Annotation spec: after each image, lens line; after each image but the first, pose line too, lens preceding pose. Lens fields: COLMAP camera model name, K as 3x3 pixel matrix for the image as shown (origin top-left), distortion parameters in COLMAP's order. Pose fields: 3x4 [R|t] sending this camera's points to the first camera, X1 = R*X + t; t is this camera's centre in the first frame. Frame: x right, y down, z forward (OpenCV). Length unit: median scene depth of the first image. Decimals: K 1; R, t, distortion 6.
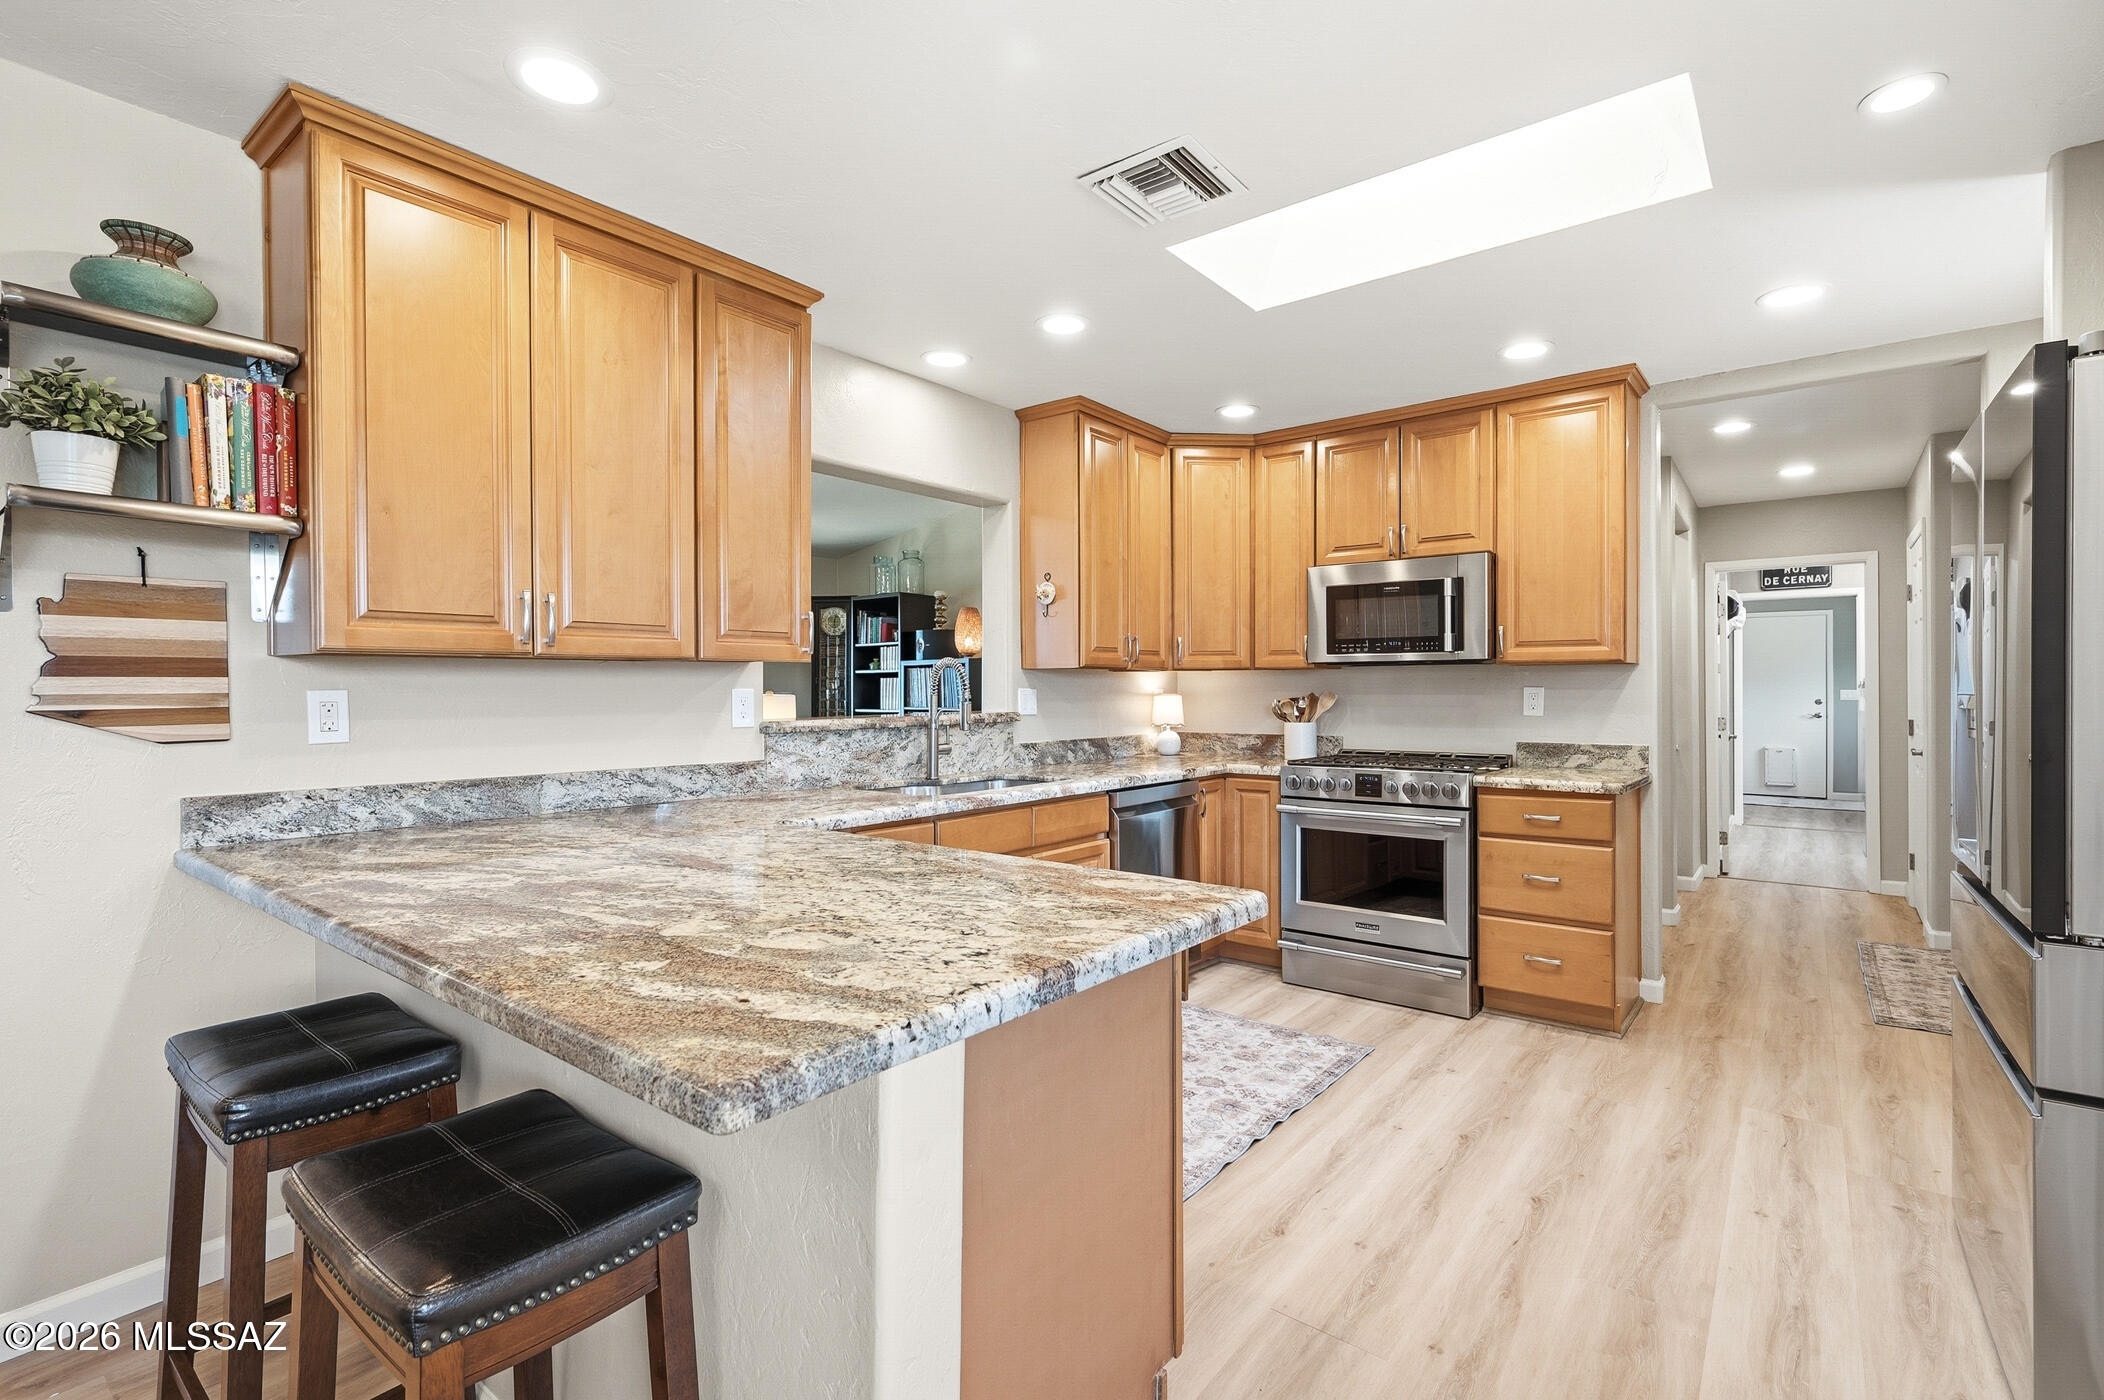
lens RADIAL K [[956.9, 0, 1063.4], [0, 956.9, 696.6], [0, 0, 1]] dist [0.005349, -0.000423]
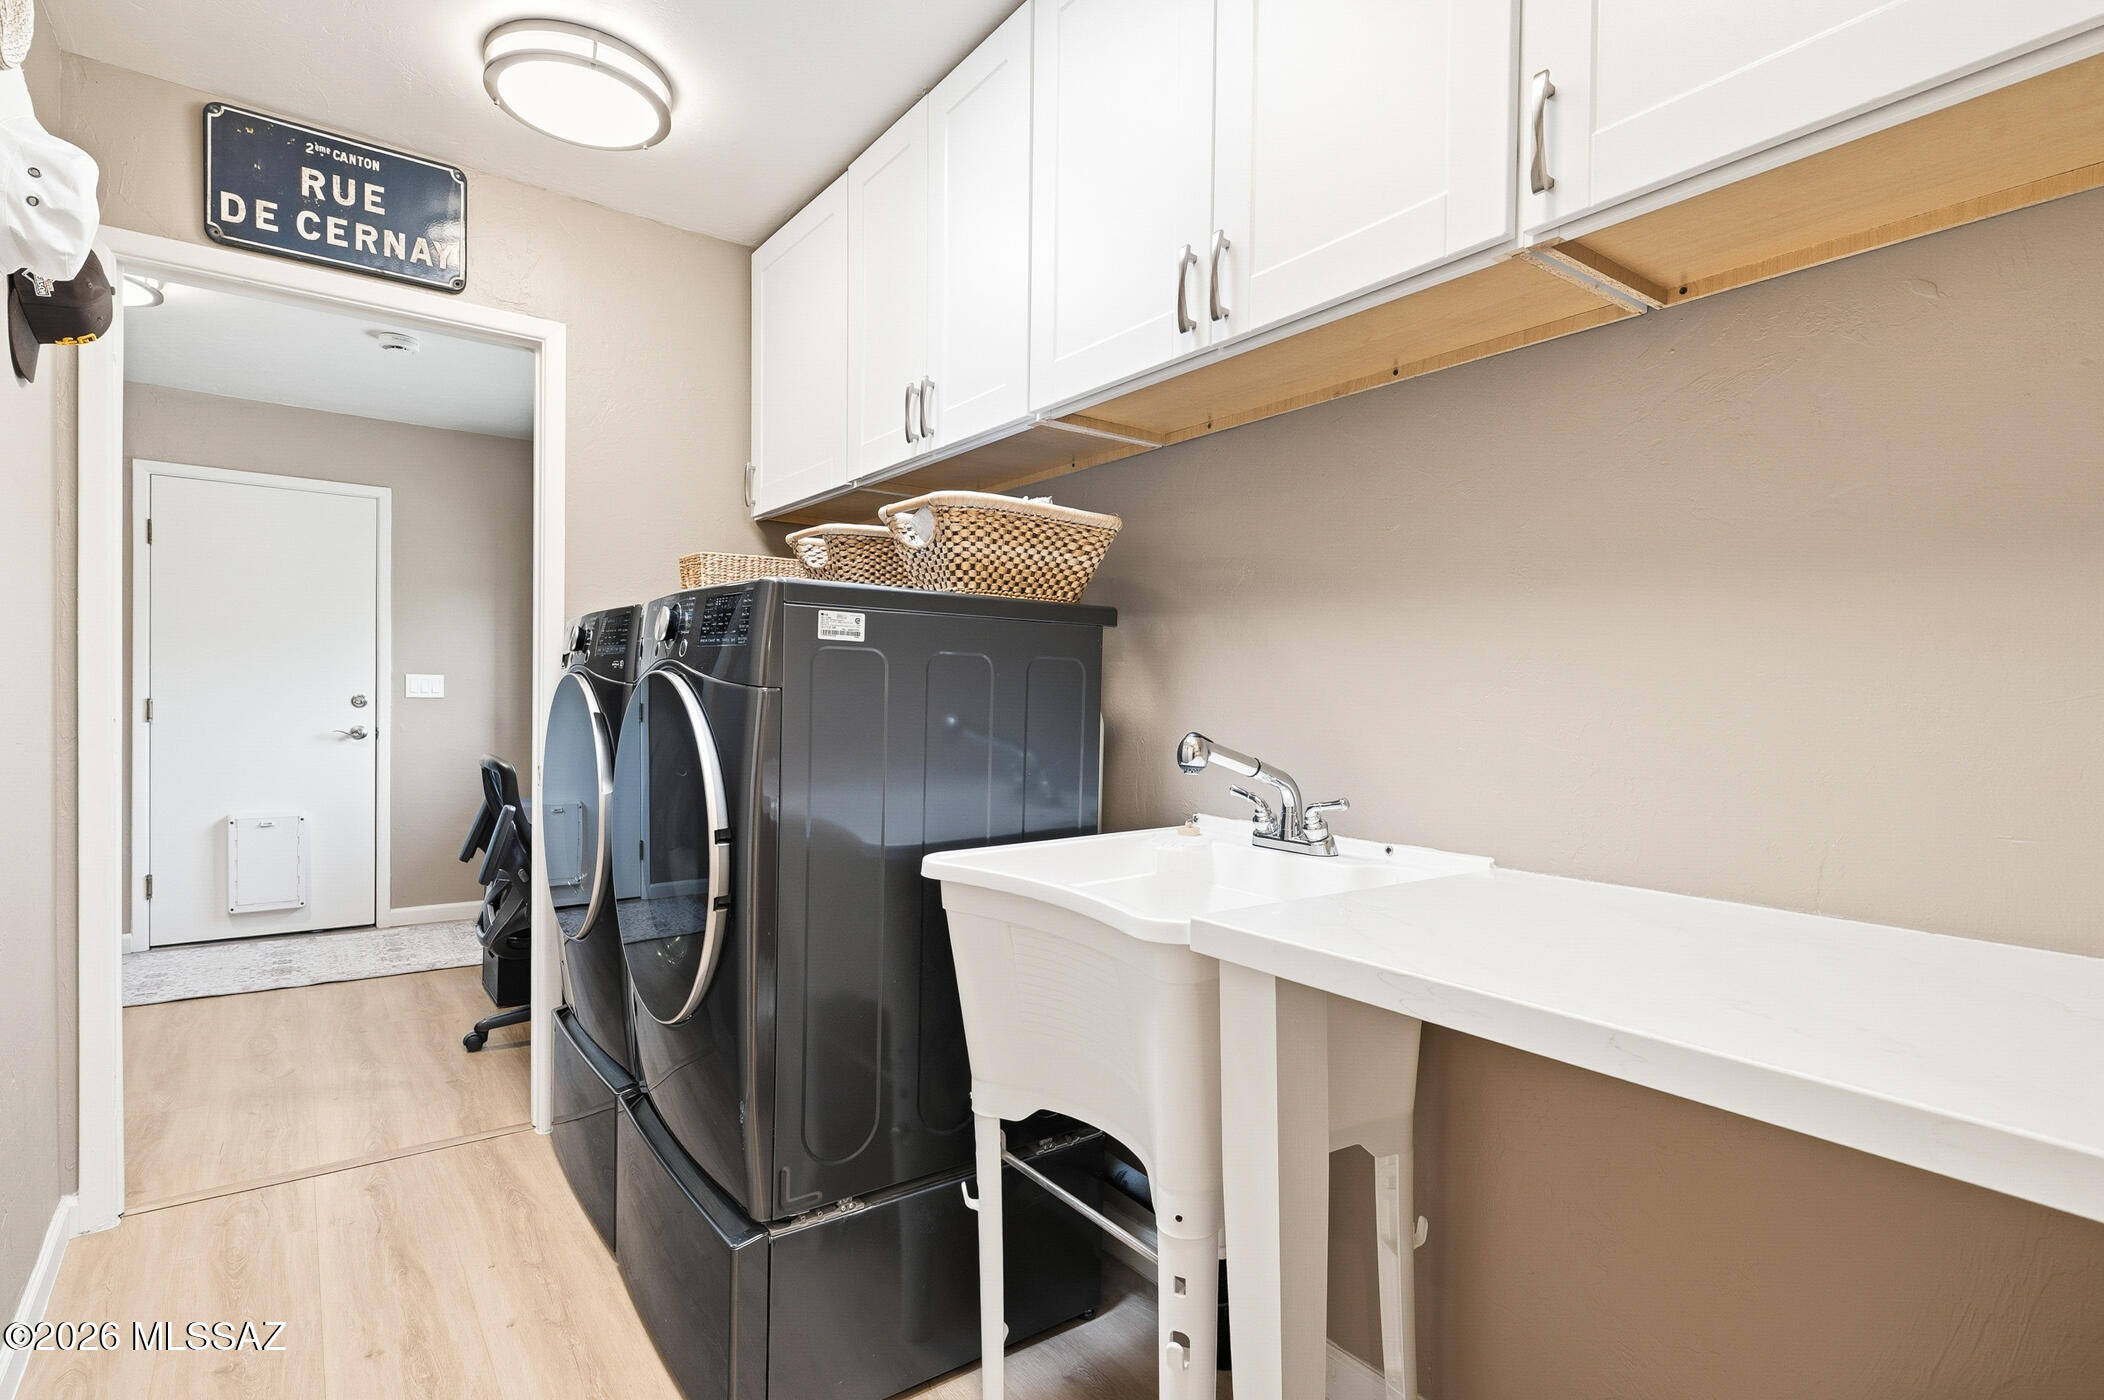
lens RADIAL K [[994.0, 0, 1047.8], [0, 994.0, 707.4], [0, 0, 1]] dist [-0.005563, -0.001225]
pose [[0.251633, -0.002899, 0.967818, 1.232694], [-0.008269, 0.999953, 0.005146, 0.010053], [-0.967787, -0.009297, 0.251598, 1.669886]]
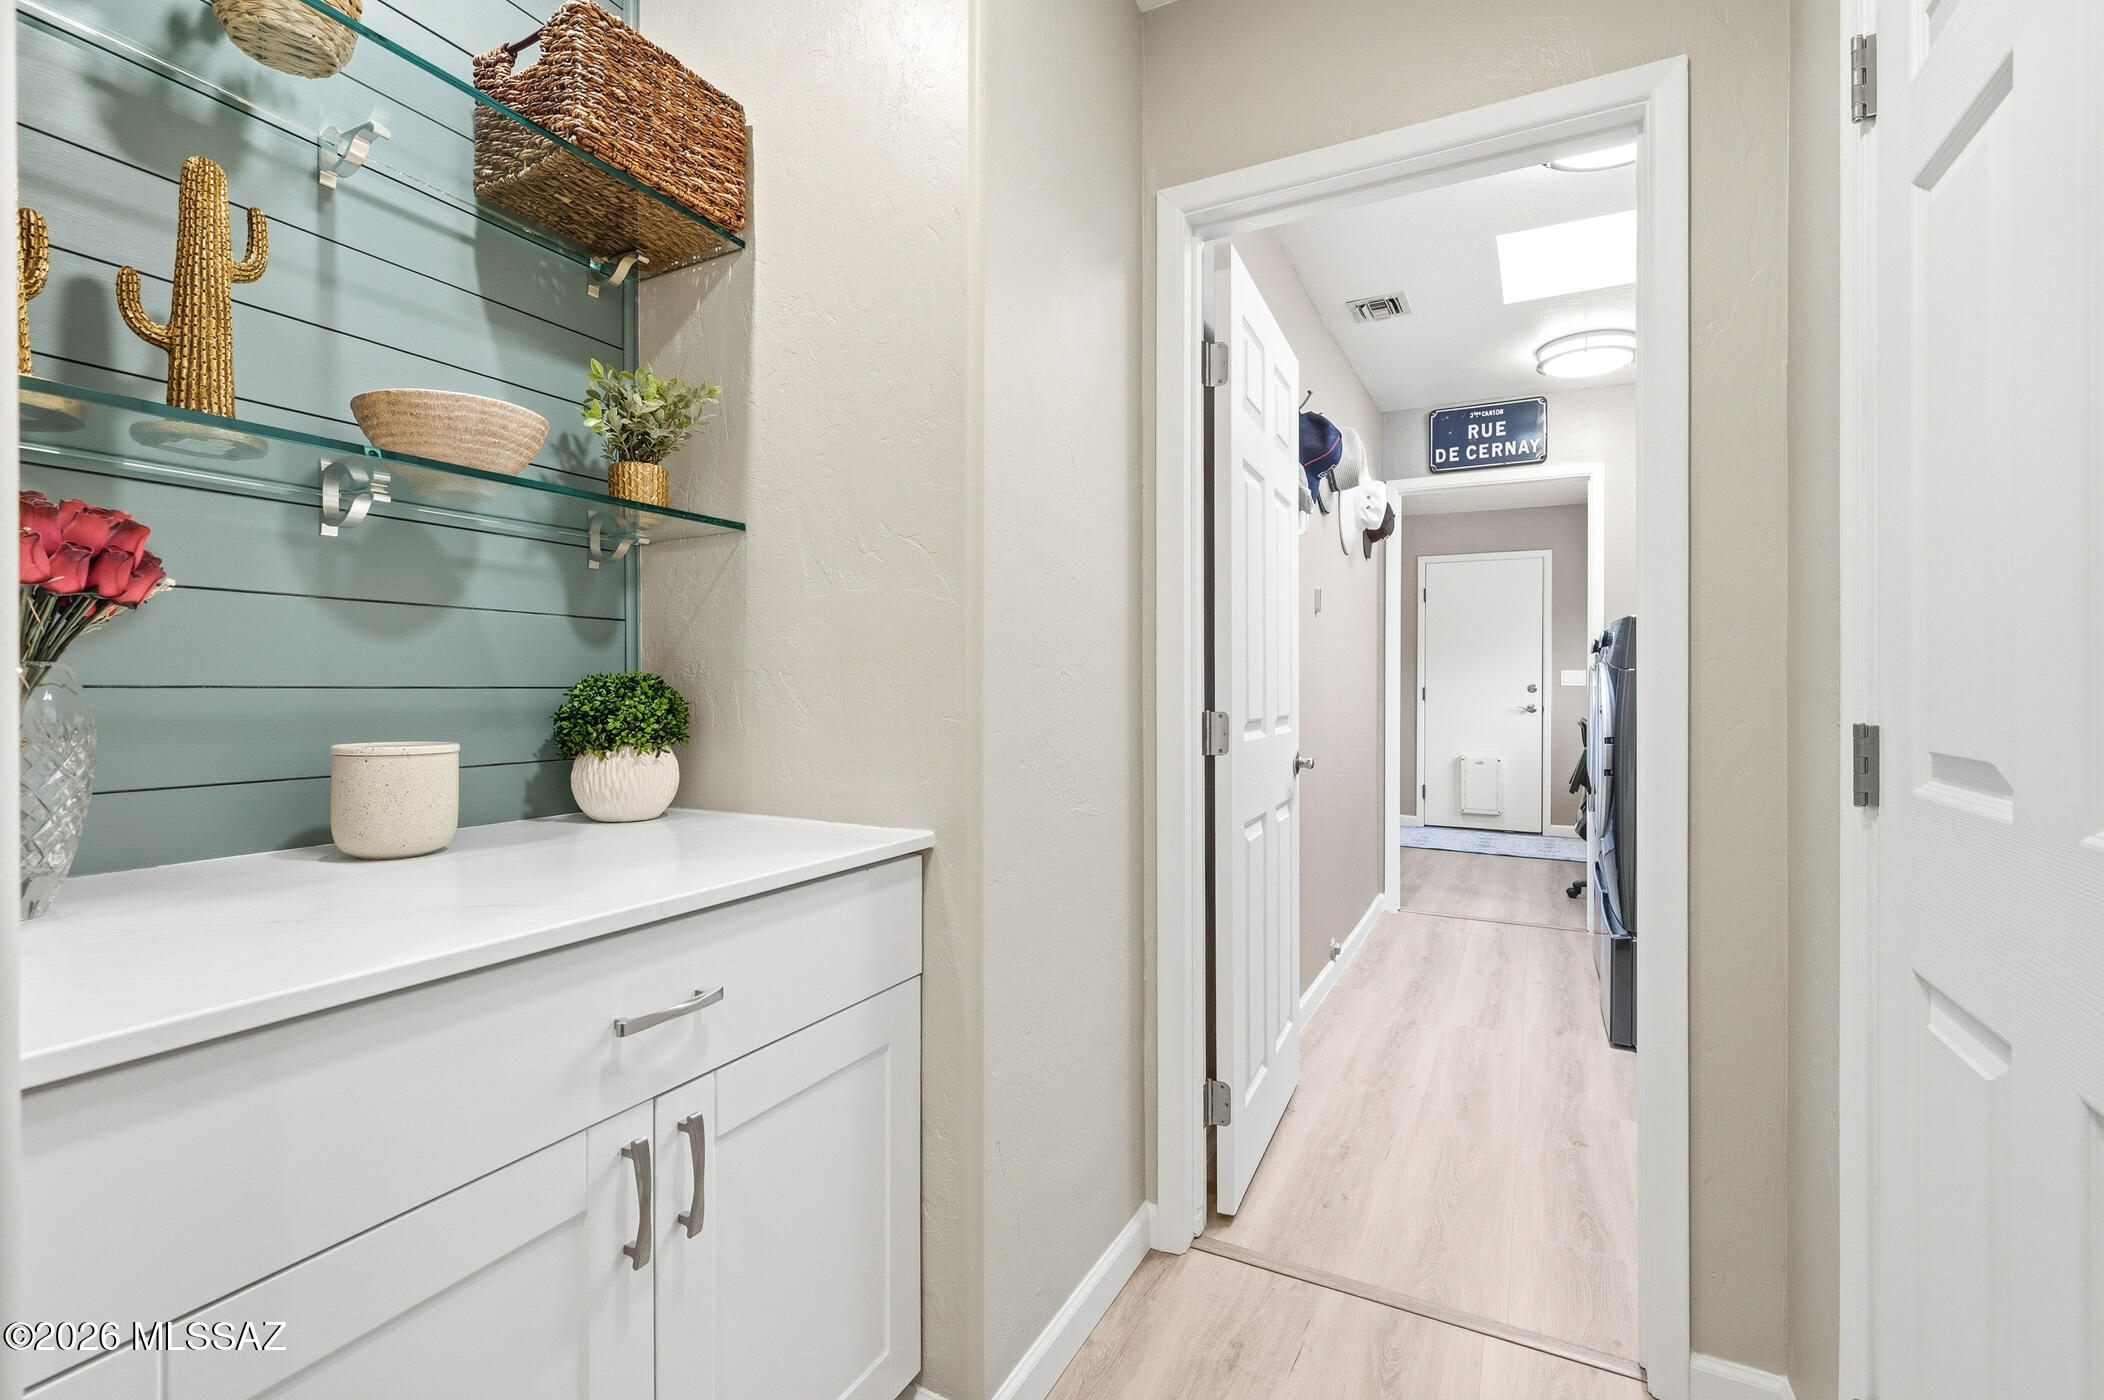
lens RADIAL K [[896.0, 0, 1060.2], [0, 896.0, 690.0], [0, 0, 1]] dist [0.002433, -0.000766]
pose [[0.985699, 0.007344, 0.168358, 1.009205], [-0.007466, 0.999972, 0.000089, 0.025523], [-0.168352, -0.001345, 0.985726, 1.241879]]
